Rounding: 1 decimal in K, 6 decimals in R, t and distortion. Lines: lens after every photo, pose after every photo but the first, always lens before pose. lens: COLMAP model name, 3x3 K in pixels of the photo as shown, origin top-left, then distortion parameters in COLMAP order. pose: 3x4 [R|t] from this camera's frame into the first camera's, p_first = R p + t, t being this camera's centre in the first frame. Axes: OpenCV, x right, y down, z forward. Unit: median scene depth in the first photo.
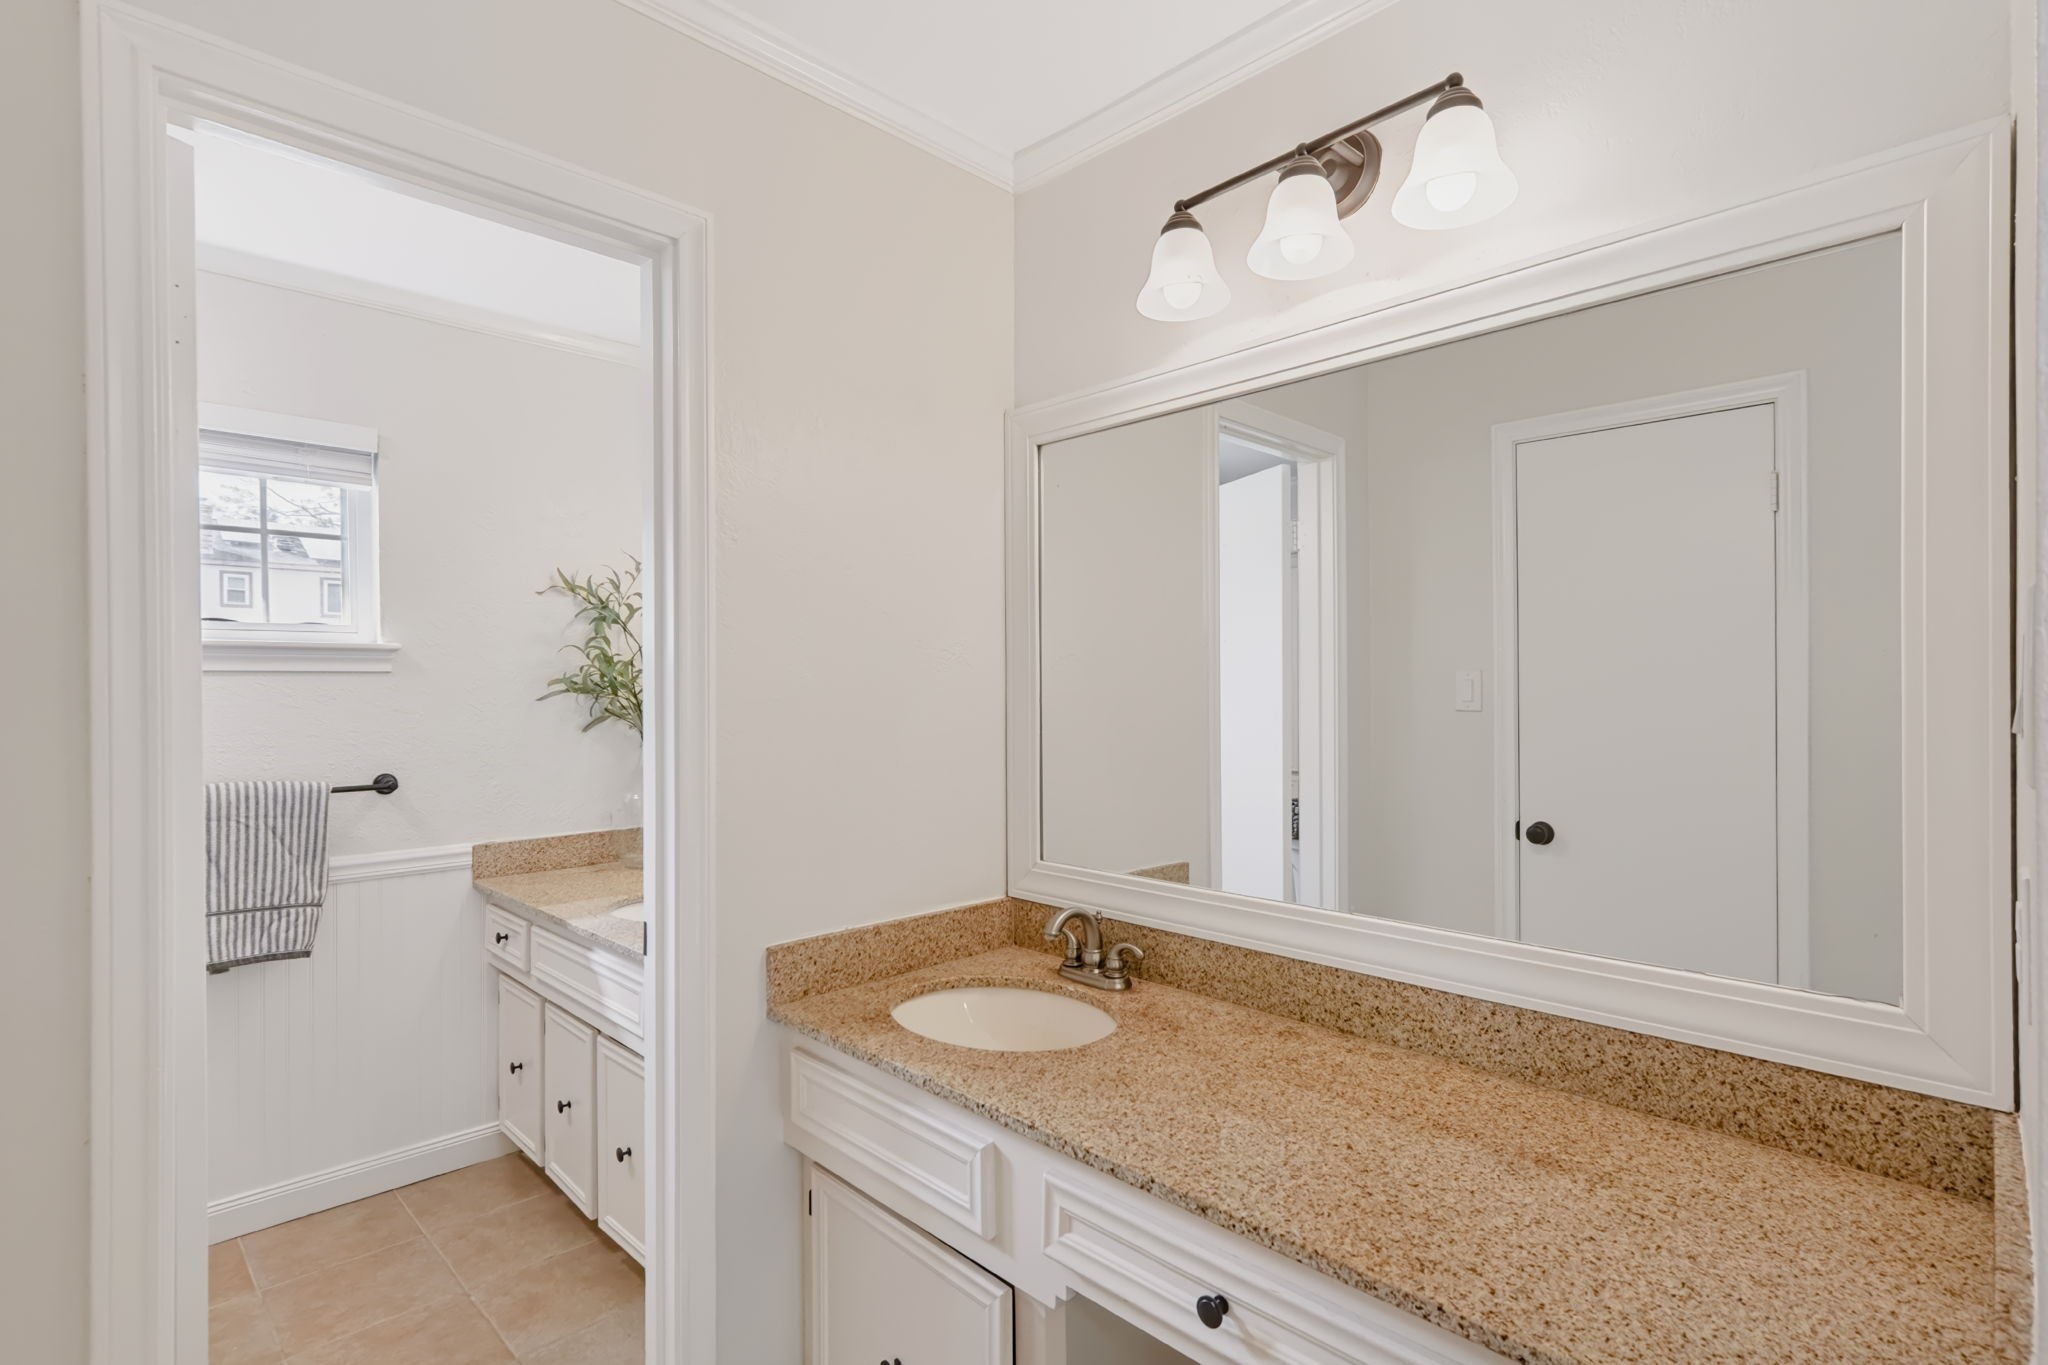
lens RADIAL K [[947.8, 0, 1016.2], [0, 947.8, 702.2], [0, 0, 1]] dist [-0.000270, 0.001067]
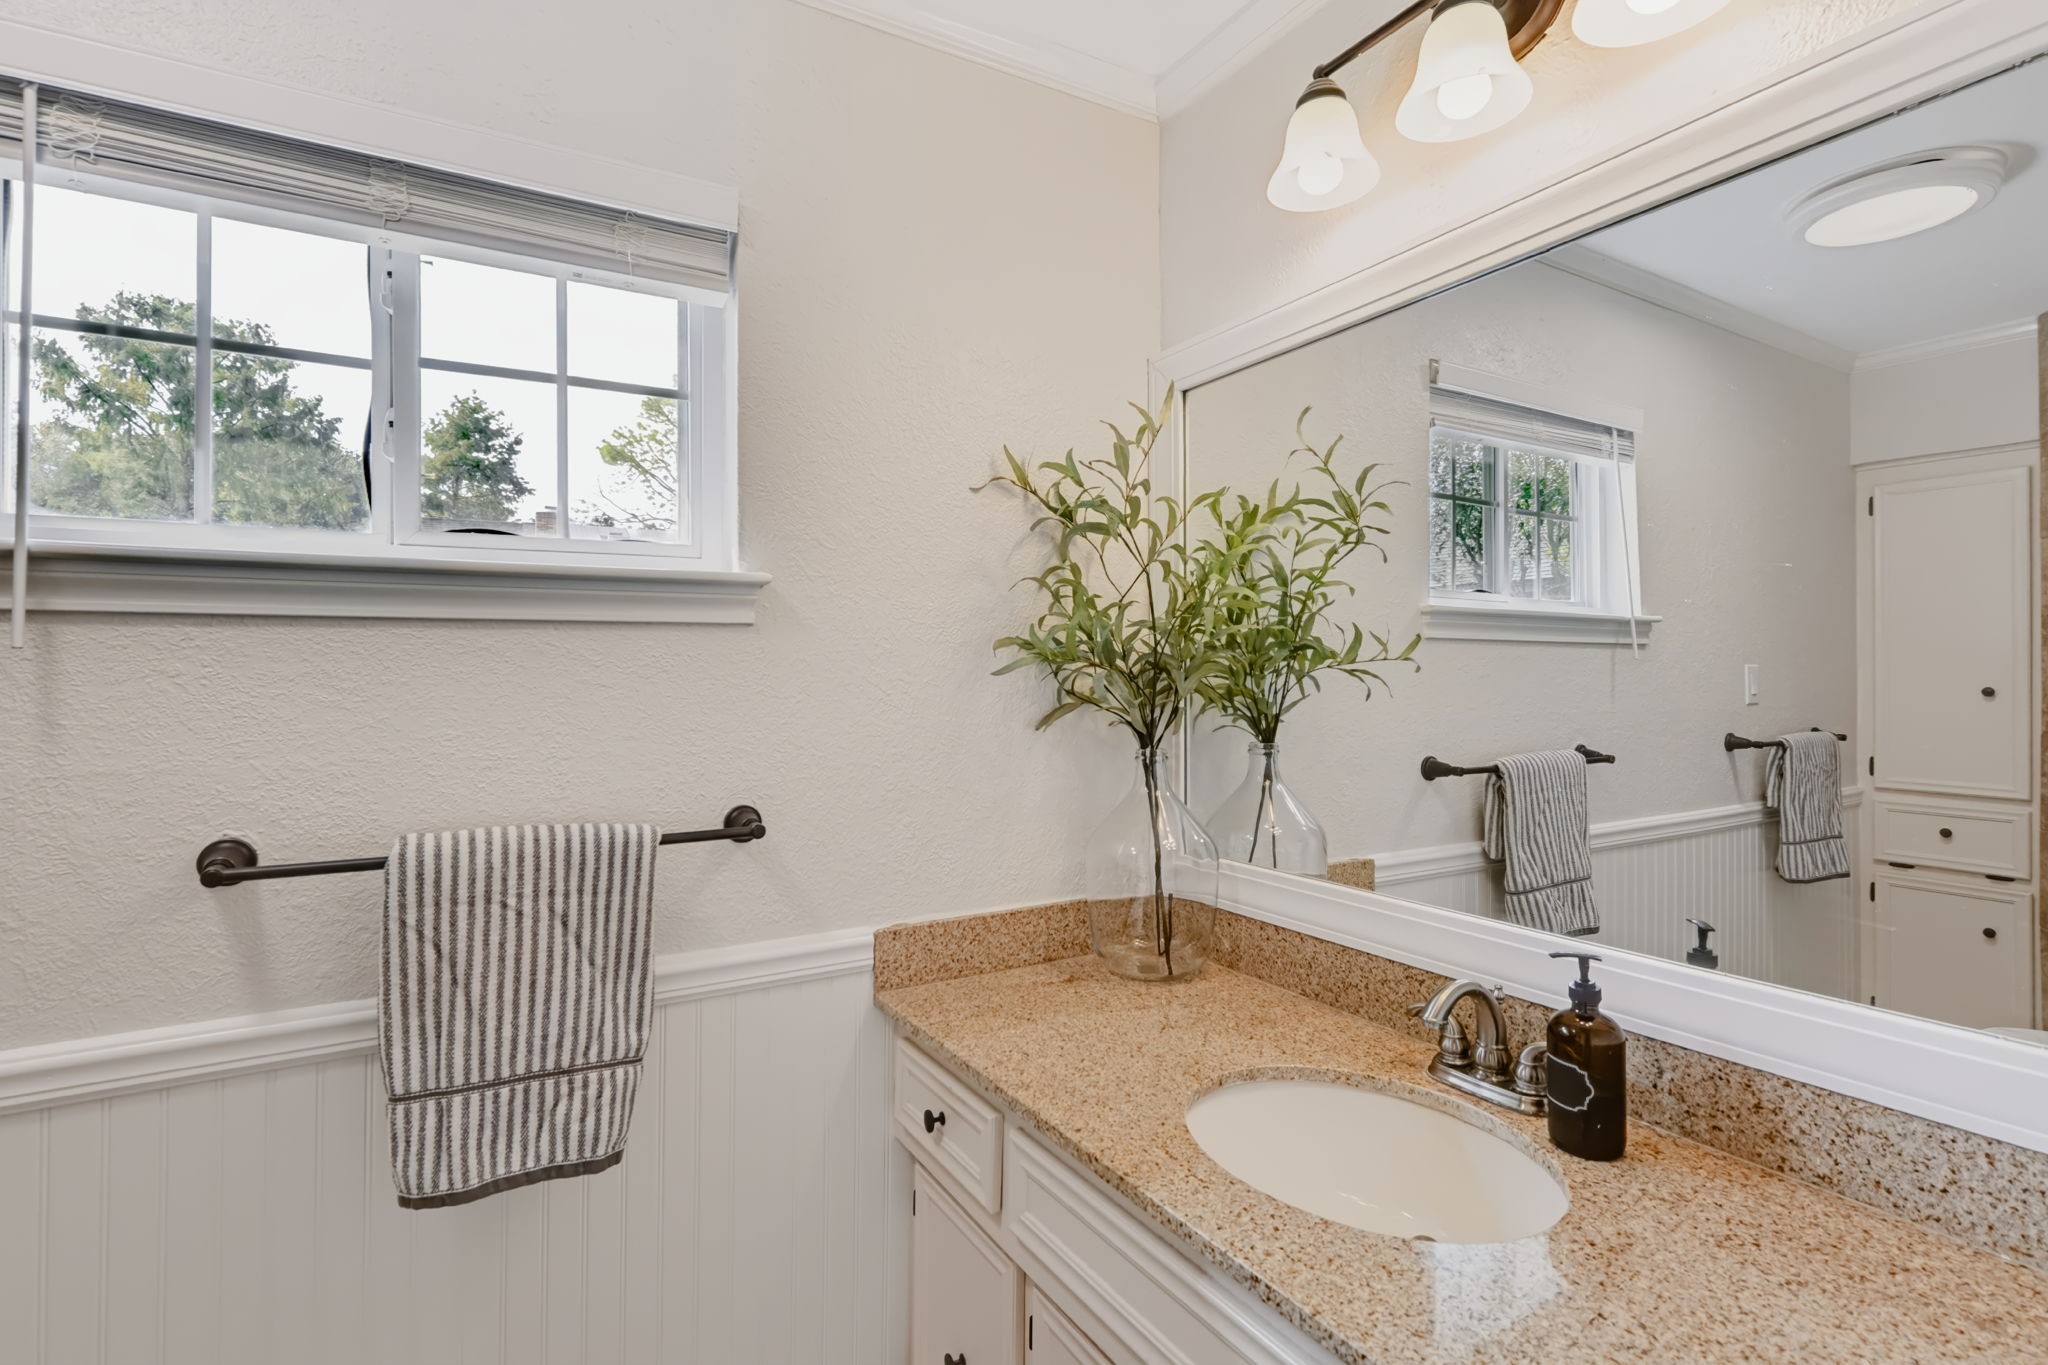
lens RADIAL K [[947.8, 0, 1019.7], [0, 947.8, 660.7], [0, 0, 1]] dist [-0.000270, 0.001067]
pose [[0.967306, -0.005882, -0.253544, -0.405135], [-0.001151, 0.999619, -0.027580, 0.005808], [0.253610, 0.026970, 0.966931, 0.552623]]
